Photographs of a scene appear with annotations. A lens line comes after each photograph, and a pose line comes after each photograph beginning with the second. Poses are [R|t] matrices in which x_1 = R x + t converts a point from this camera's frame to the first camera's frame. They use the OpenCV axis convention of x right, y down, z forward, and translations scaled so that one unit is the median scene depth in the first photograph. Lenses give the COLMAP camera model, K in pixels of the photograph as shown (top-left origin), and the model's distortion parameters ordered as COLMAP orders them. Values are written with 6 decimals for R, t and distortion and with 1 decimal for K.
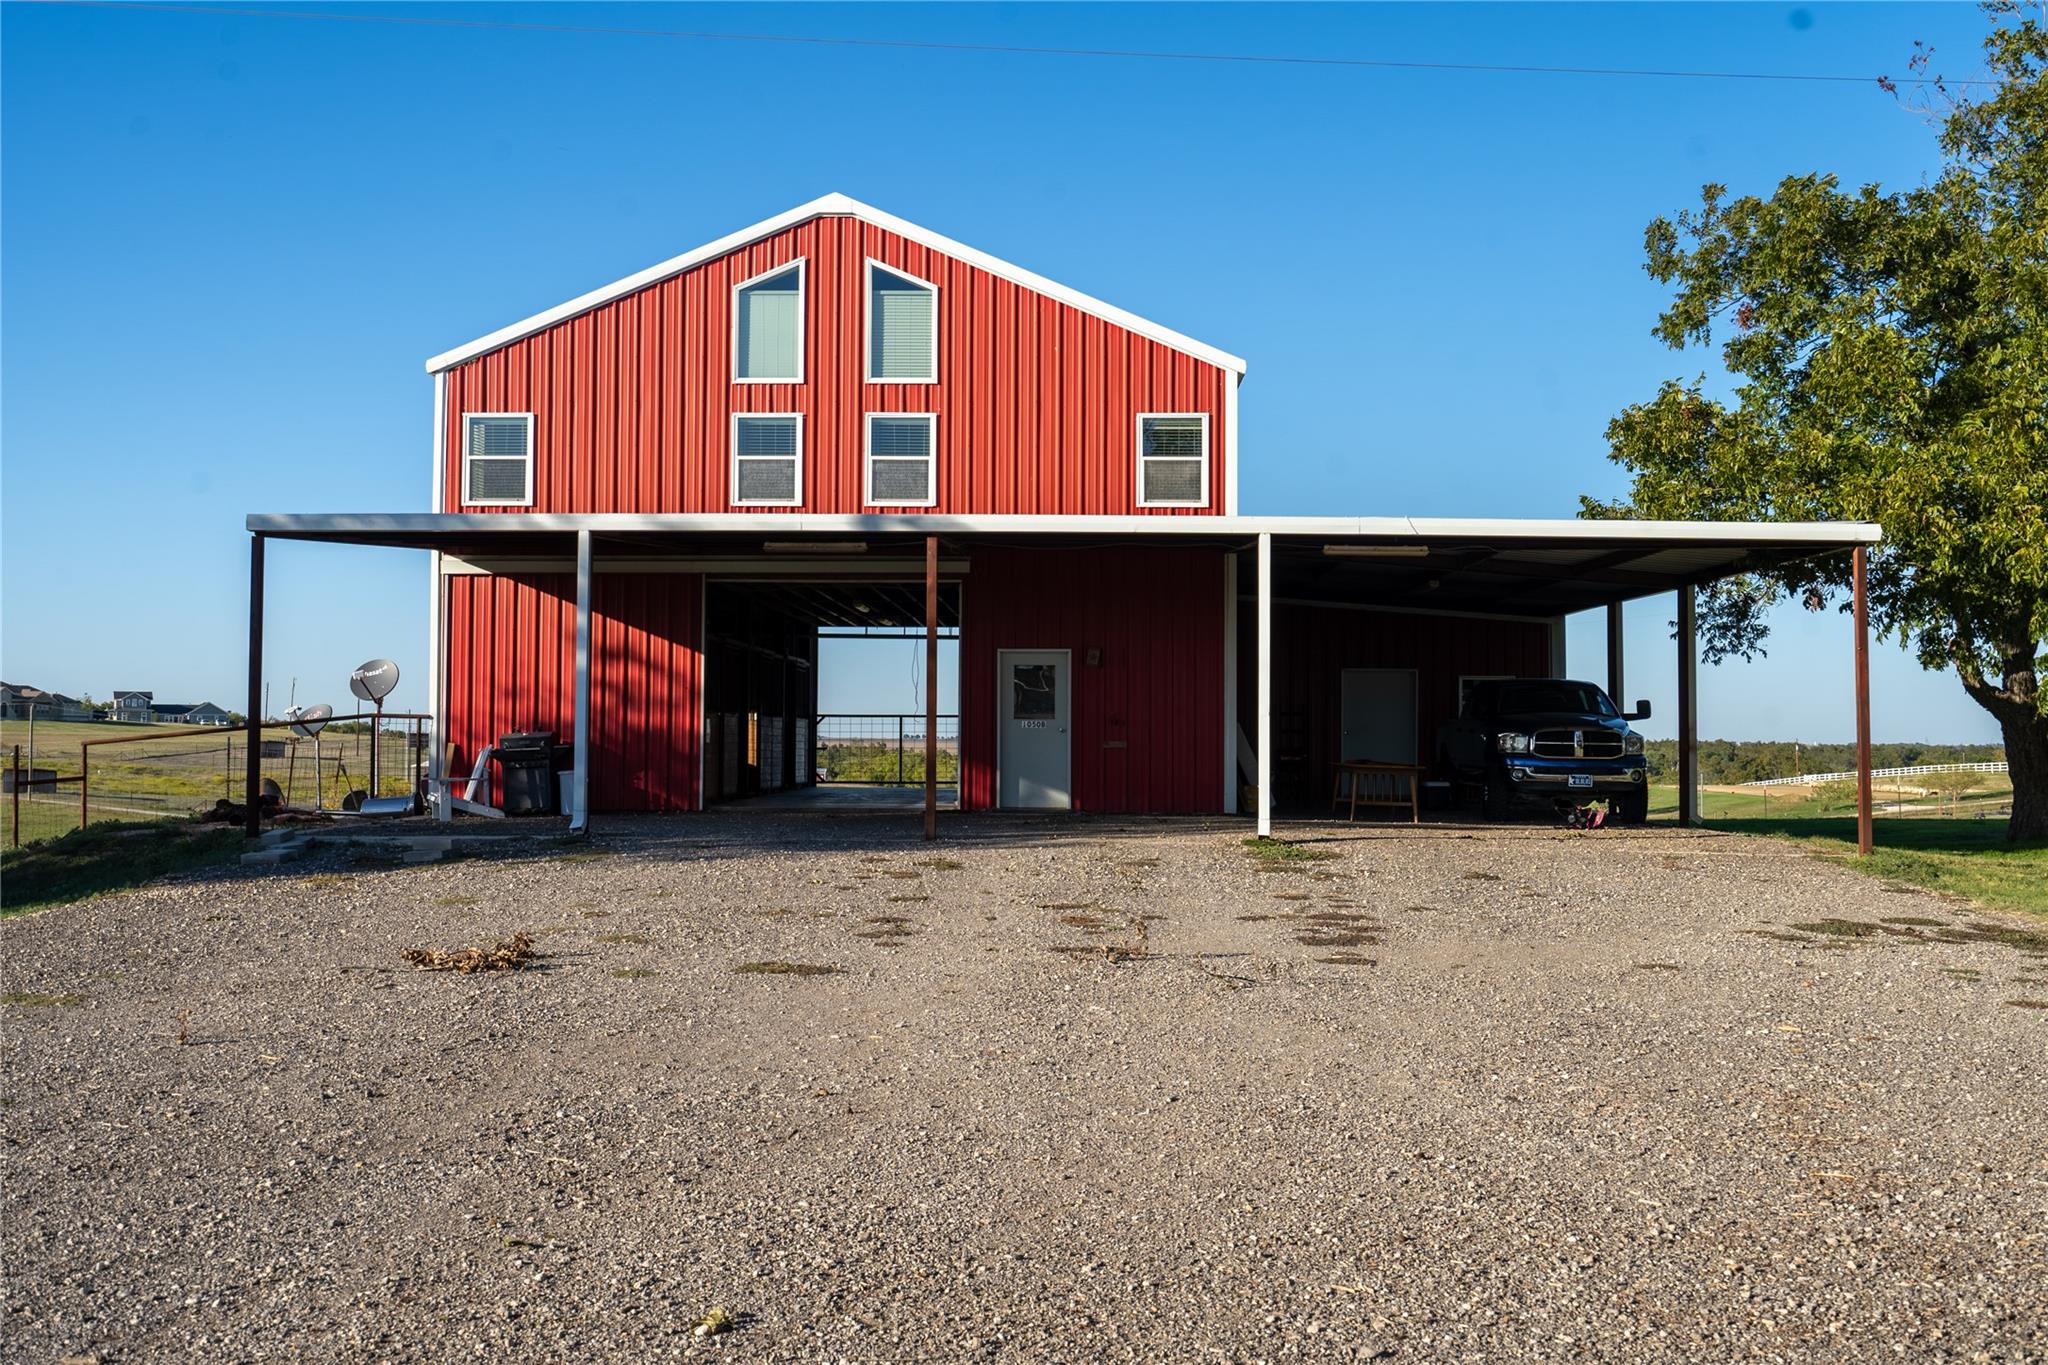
lens RADIAL K [[2021.3, 0, 1024.0], [0, 2021.3, 682.5], [0, 0, 1]] dist [-0.004704, 0.002024]
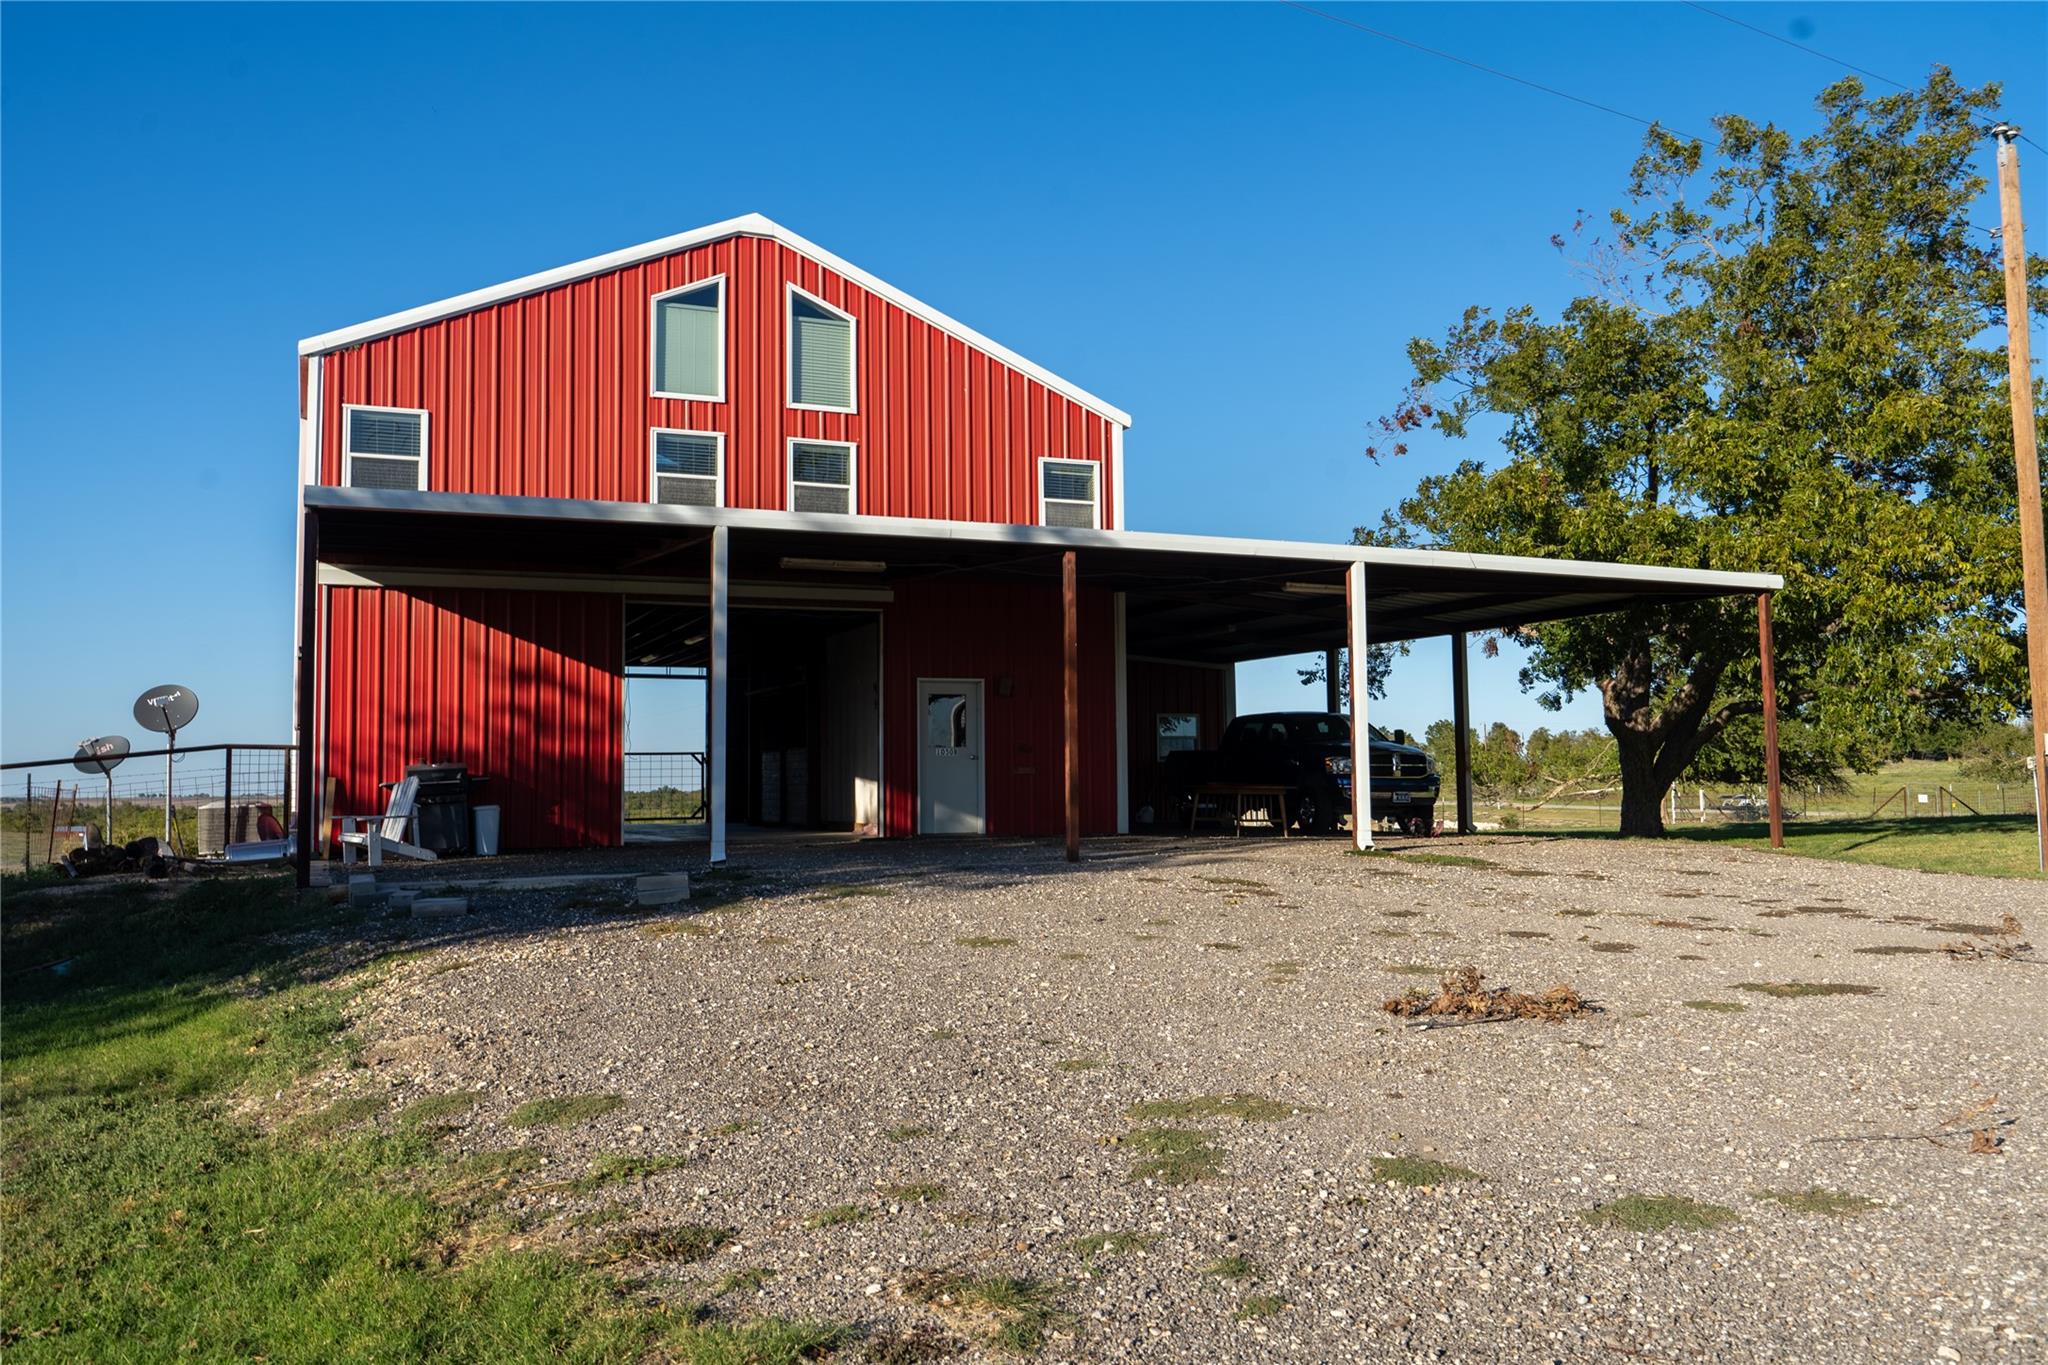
lens RADIAL K [[1657.2, 0, 1026.2], [0, 1657.2, 676.0], [0, 0, 1]] dist [-0.002072, -0.001436]
pose [[0.904702, 0.013546, 0.425829, -0.315672], [0.003561, 0.999219, -0.039351, 0.015396], [-0.426030, 0.037117, 0.903947, 0.221835]]
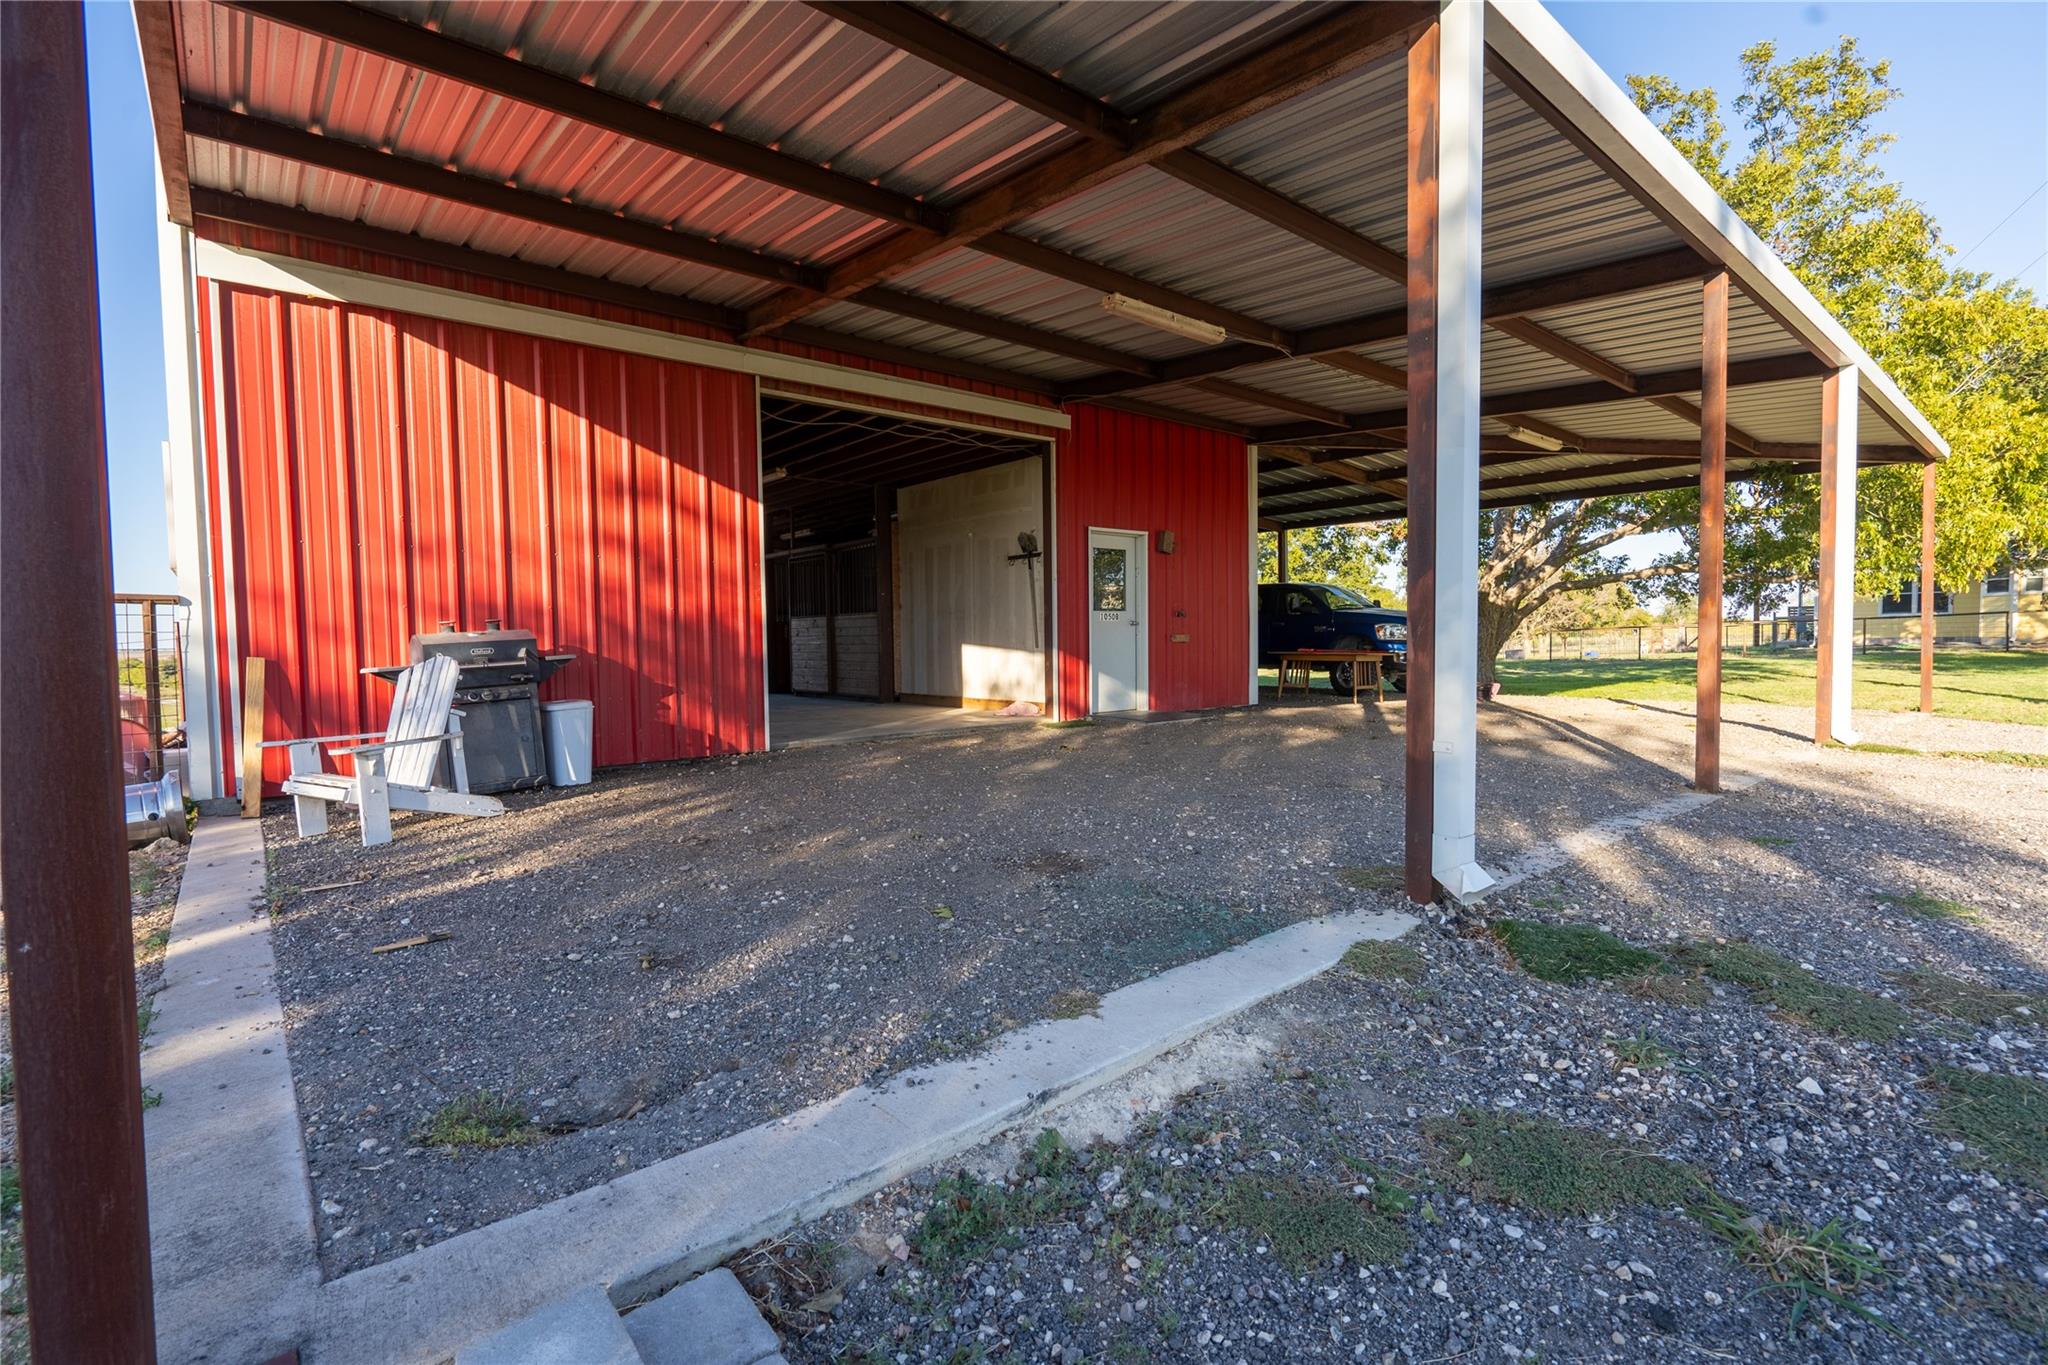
lens RADIAL K [[944.3, 0, 1023.5], [0, 944.3, 680.0], [0, 0, 1]] dist [-0.002834, 0.004061]
pose [[0.745632, -0.044733, 0.664854, -0.294754], [-0.001161, 0.997655, 0.068426, 0.020120], [-0.666356, -0.051793, 0.743832, 0.718190]]
